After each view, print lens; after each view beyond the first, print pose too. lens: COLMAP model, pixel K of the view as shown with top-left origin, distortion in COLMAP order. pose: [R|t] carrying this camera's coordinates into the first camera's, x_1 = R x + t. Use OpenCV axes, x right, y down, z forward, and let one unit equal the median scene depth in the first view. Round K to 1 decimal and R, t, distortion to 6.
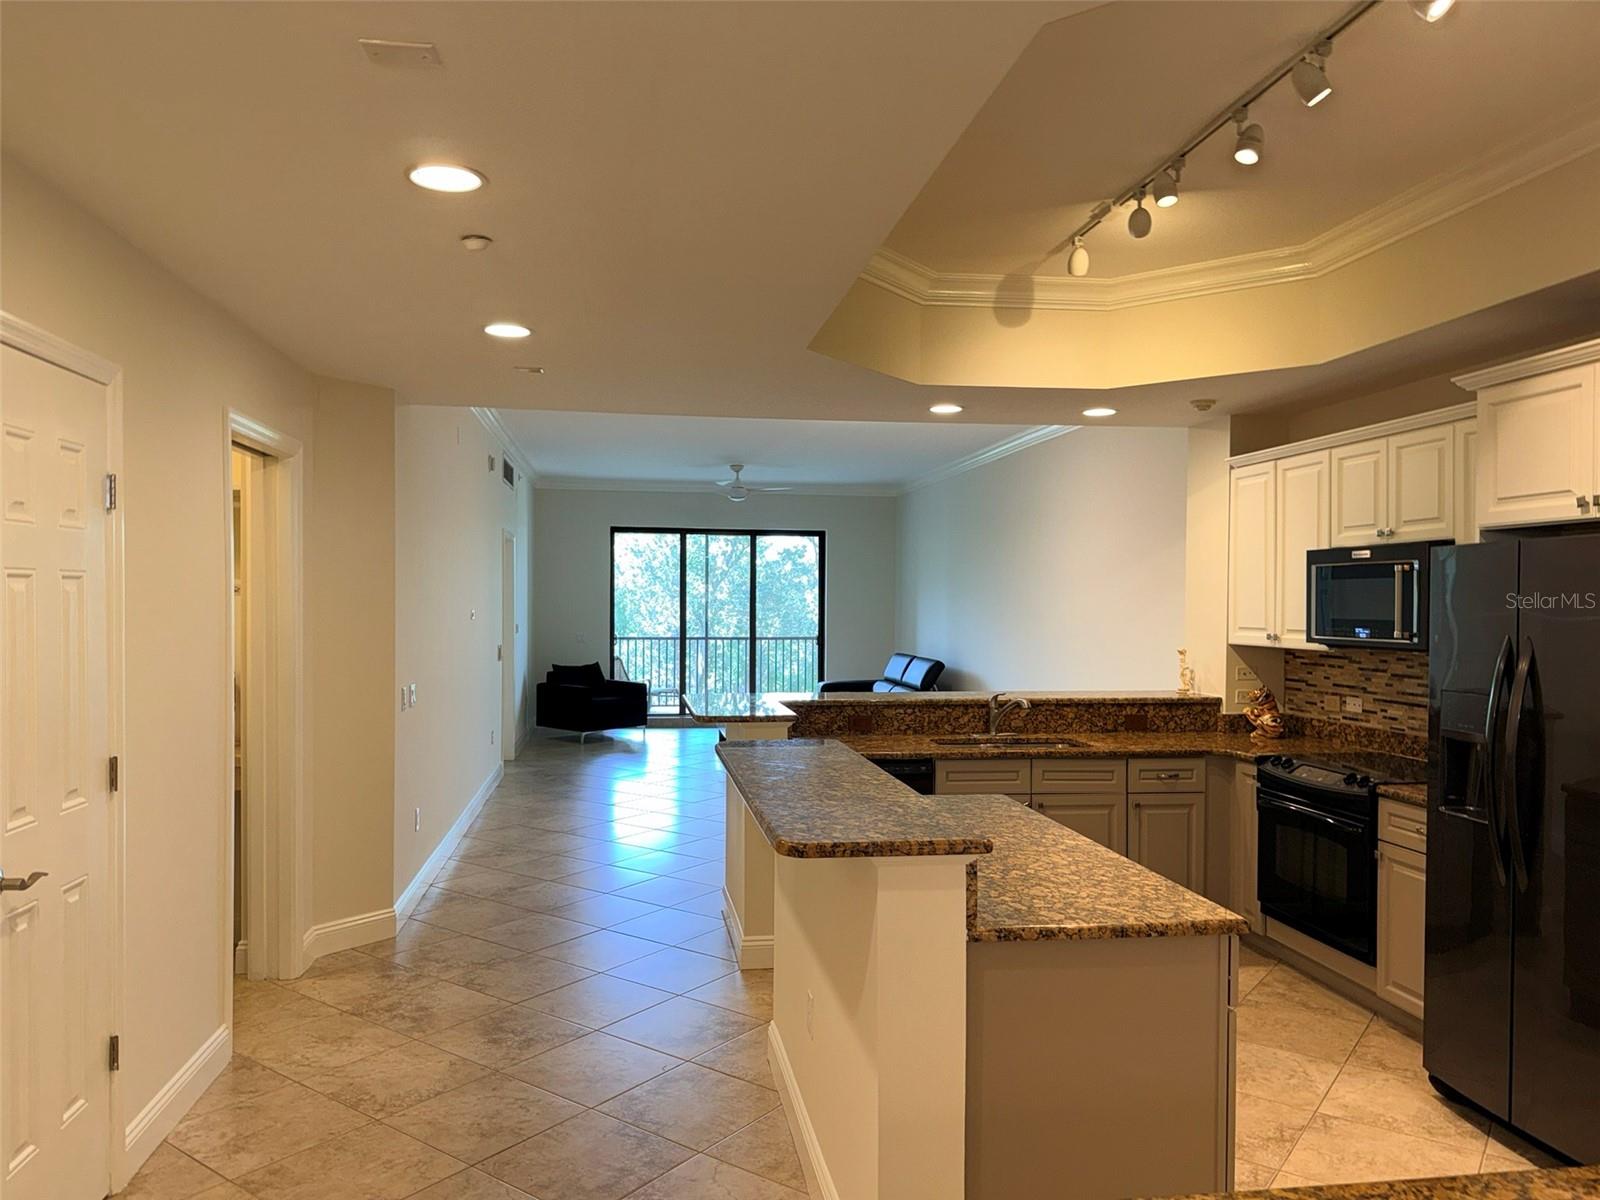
lens RADIAL K [[1118.8, 0, 782.3], [0, 1118.8, 612.9], [0, 0, 1]] dist [0.106922, -0.192861]
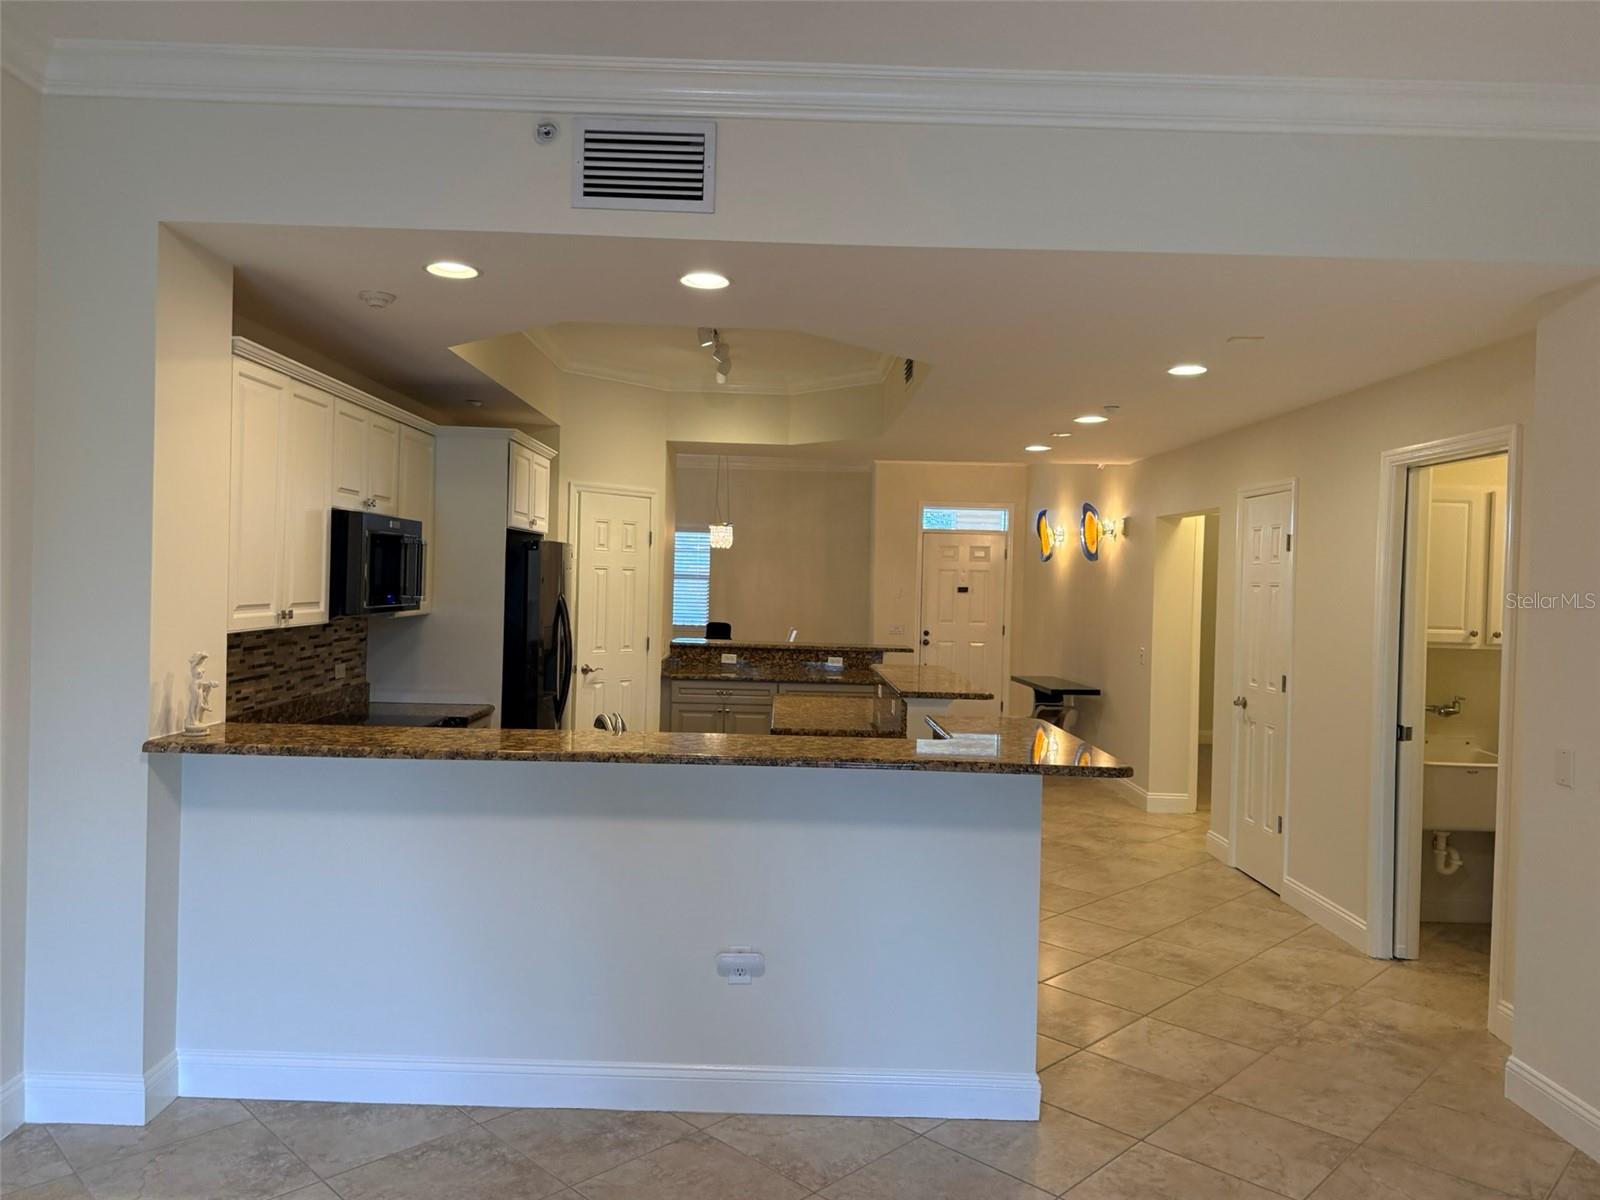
lens RADIAL K [[1112.1, 0, 797.0], [0, 1112.1, 600.3], [0, 0, 1]] dist [0.161295, -0.293765]
pose [[-0.991347, -0.033869, 0.126820, 0.005609], [-0.030430, 0.999117, 0.028959, -0.019611], [-0.127689, 0.024849, -0.991503, 1.673677]]
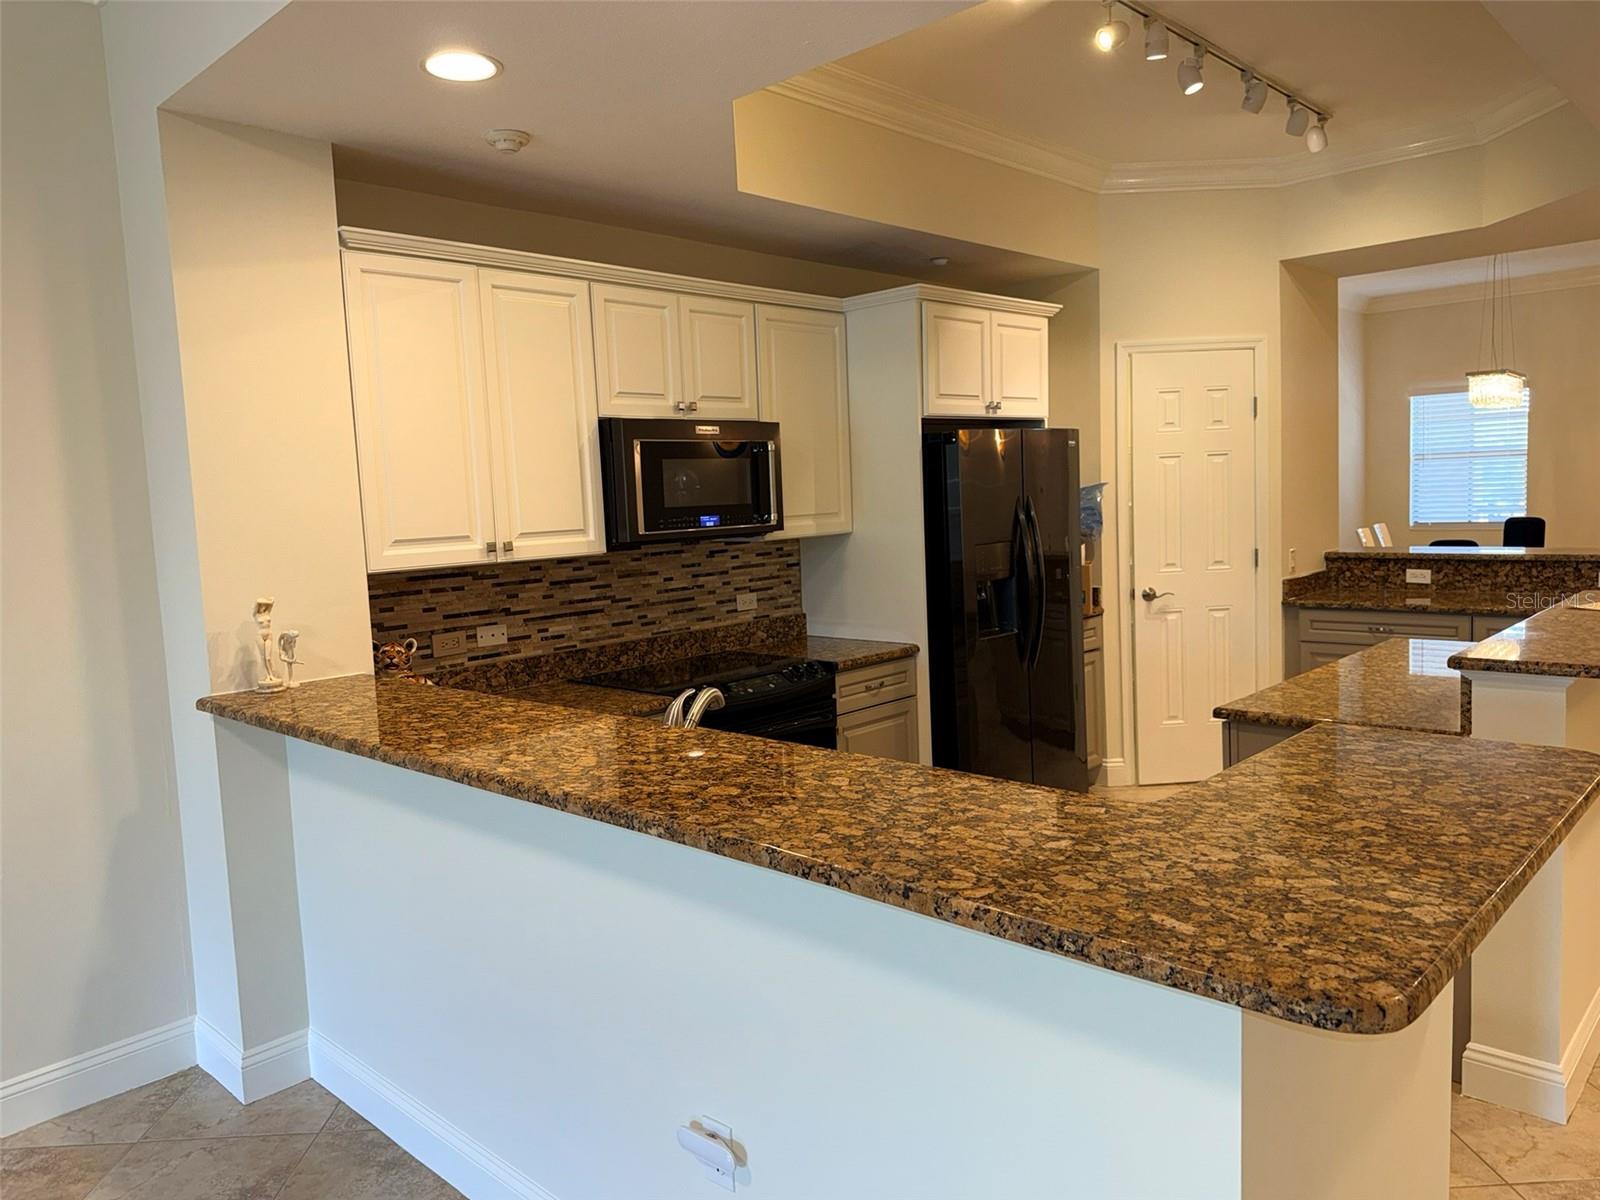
lens RADIAL K [[1123.7, 0, 794.2], [0, 1123.7, 601.7], [0, 0, 1]] dist [0.090697, -0.128480]
pose [[-0.619409, -0.053863, 0.783218, -0.175667], [0.049230, 0.993015, 0.107225, -0.008431], [-0.783523, 0.104974, -0.612431, 1.250326]]
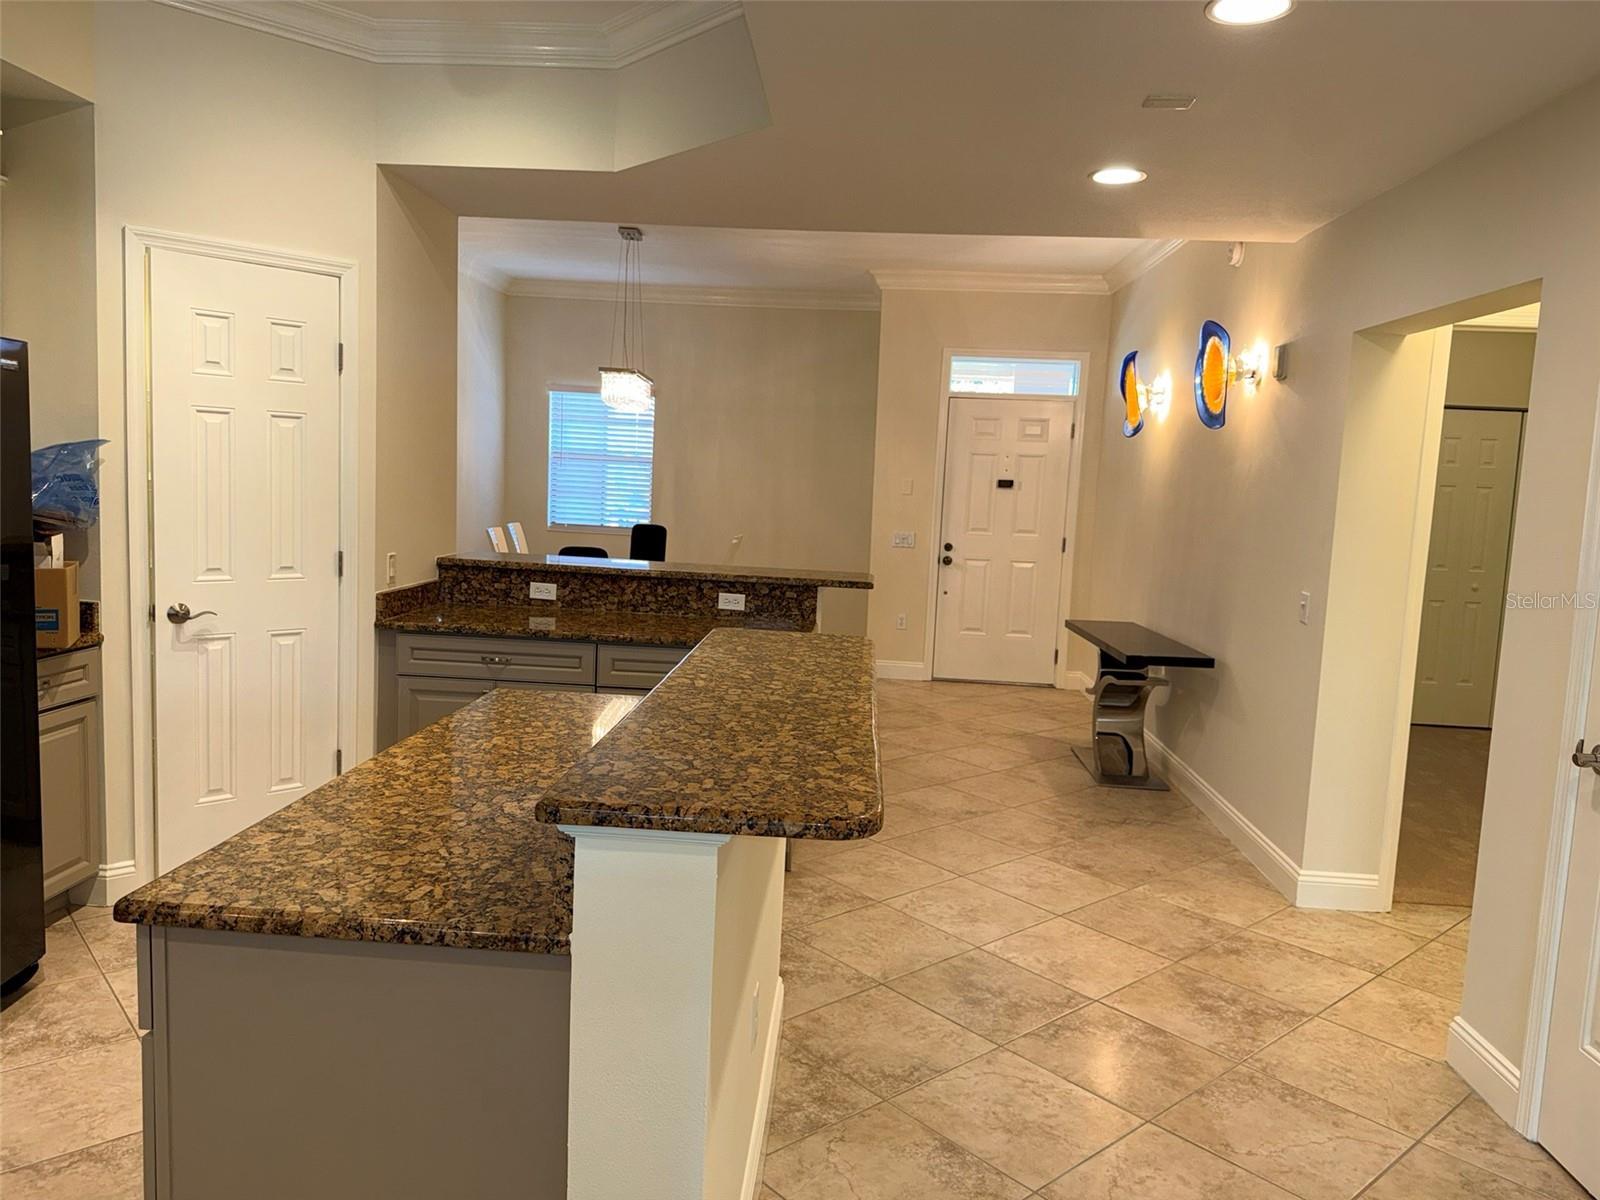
lens RADIAL K [[1112.1, 0, 797.0], [0, 1112.1, 600.3], [0, 0, 1]] dist [0.161295, -0.293765]
pose [[-0.978009, -0.072637, 0.195505, -0.071801], [-0.049437, 0.991416, 0.121041, 0.001041], [-0.202619, 0.108714, -0.973204, 0.963751]]
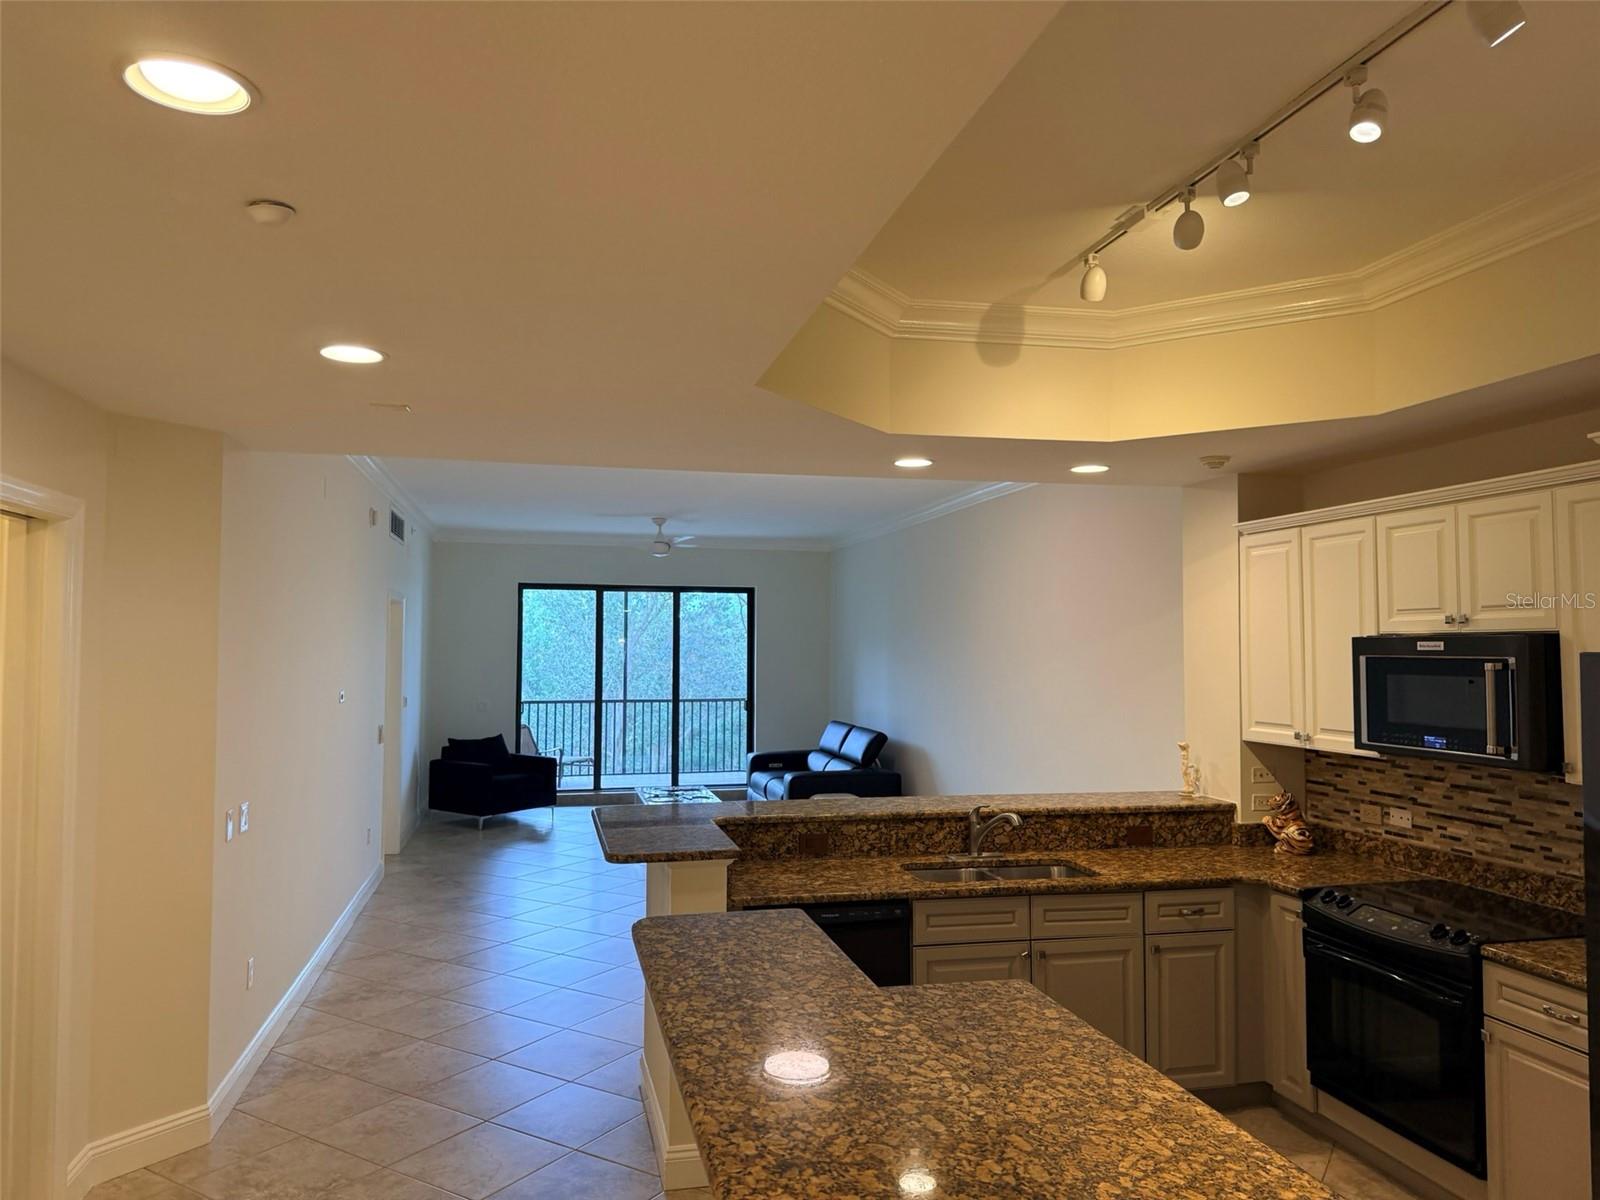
lens RADIAL K [[1125.7, 0, 793.2], [0, 1125.7, 597.6], [0, 0, 1]] dist [0.043994, -0.058249]
pose [[0.996785, 0.001044, 0.080120, -0.011313], [0.003328, 0.998513, -0.054415, -0.036566], [-0.080058, 0.054507, 0.995299, 0.185746]]
